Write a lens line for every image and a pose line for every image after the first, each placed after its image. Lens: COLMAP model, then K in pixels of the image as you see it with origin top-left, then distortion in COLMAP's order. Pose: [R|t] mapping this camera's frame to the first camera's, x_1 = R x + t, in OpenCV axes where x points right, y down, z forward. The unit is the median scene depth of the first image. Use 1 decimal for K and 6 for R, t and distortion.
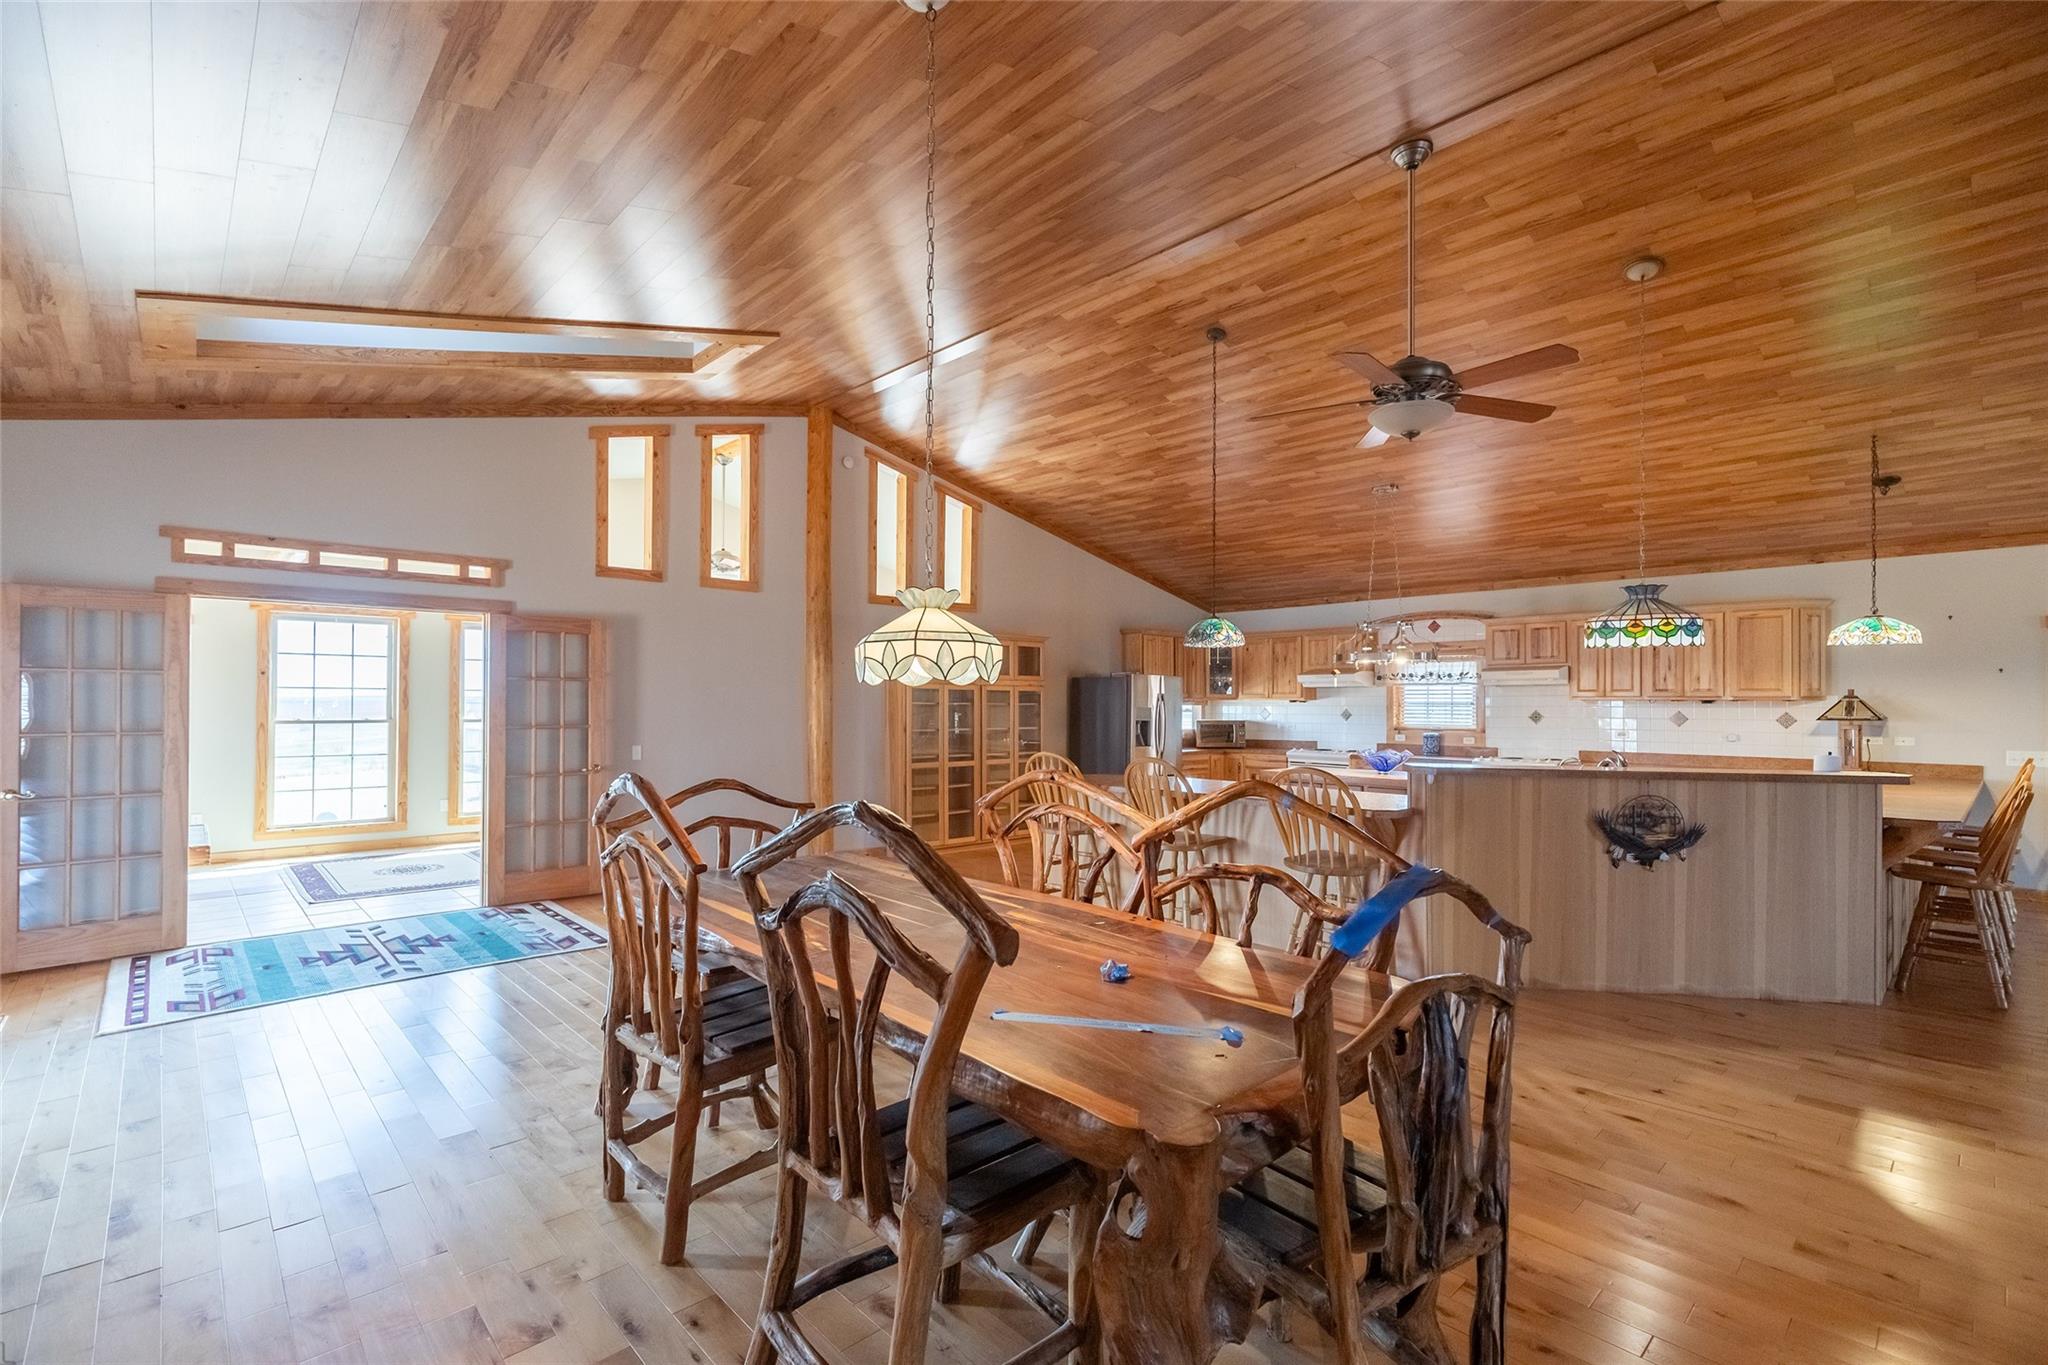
lens RADIAL K [[928.5, 0, 1021.5], [0, 928.5, 693.4], [0, 0, 1]] dist [0.002395, 0.000784]
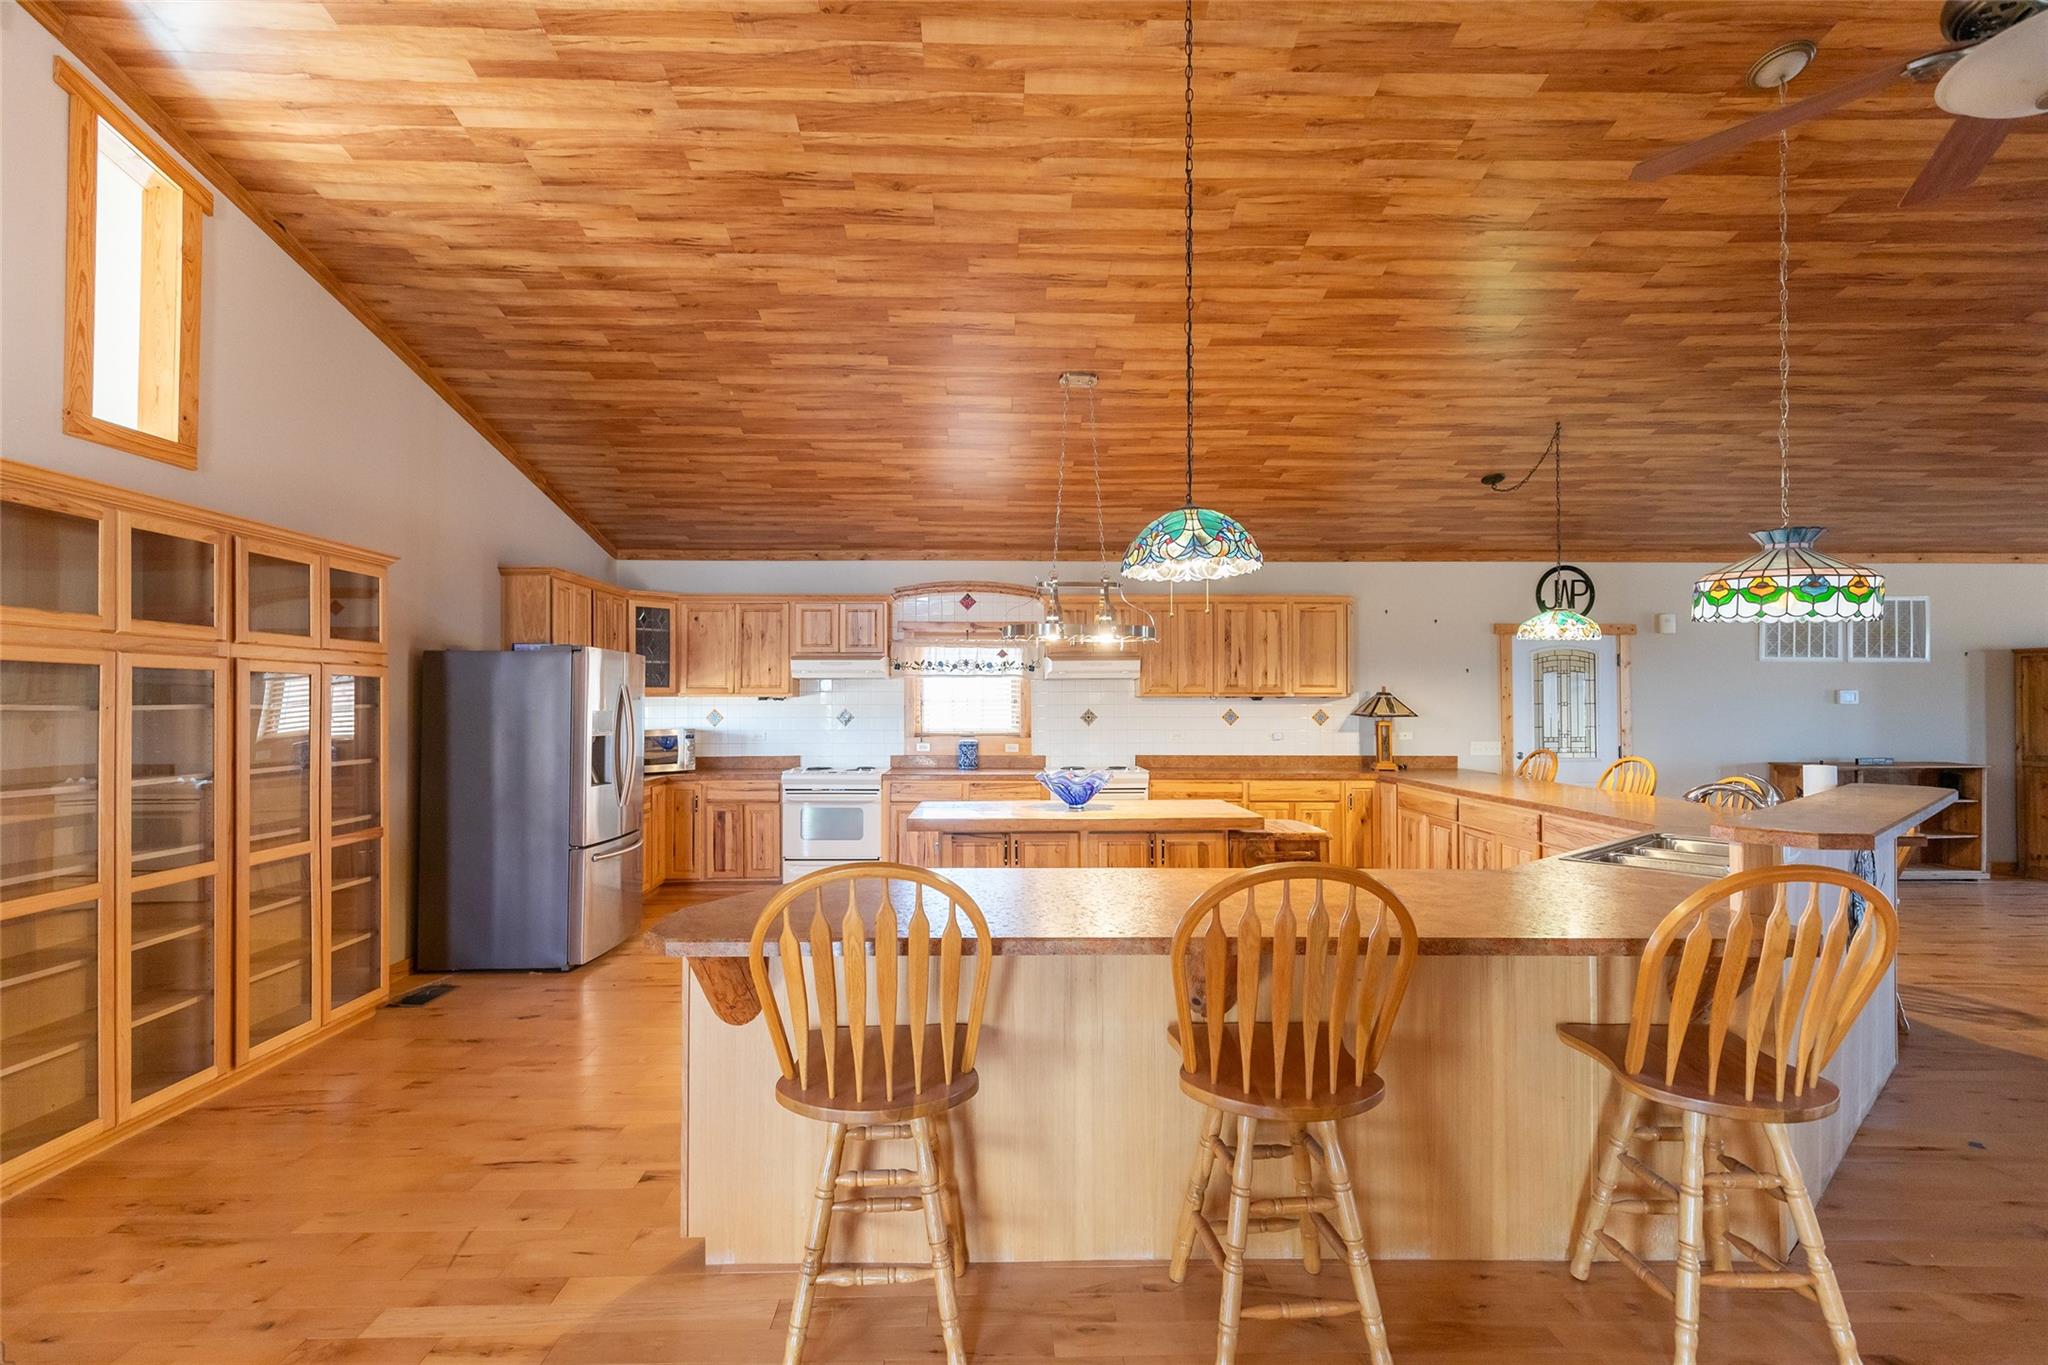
lens RADIAL K [[928.5, 0, 1023.1], [0, 928.5, 692.3], [0, 0, 1]] dist [0.002395, 0.000784]
pose [[0.664790, 0.004521, 0.747017, -0.106505], [-0.004858, 0.999987, -0.001729, 0.004725], [-0.747015, -0.002479, 0.664803, 0.477050]]
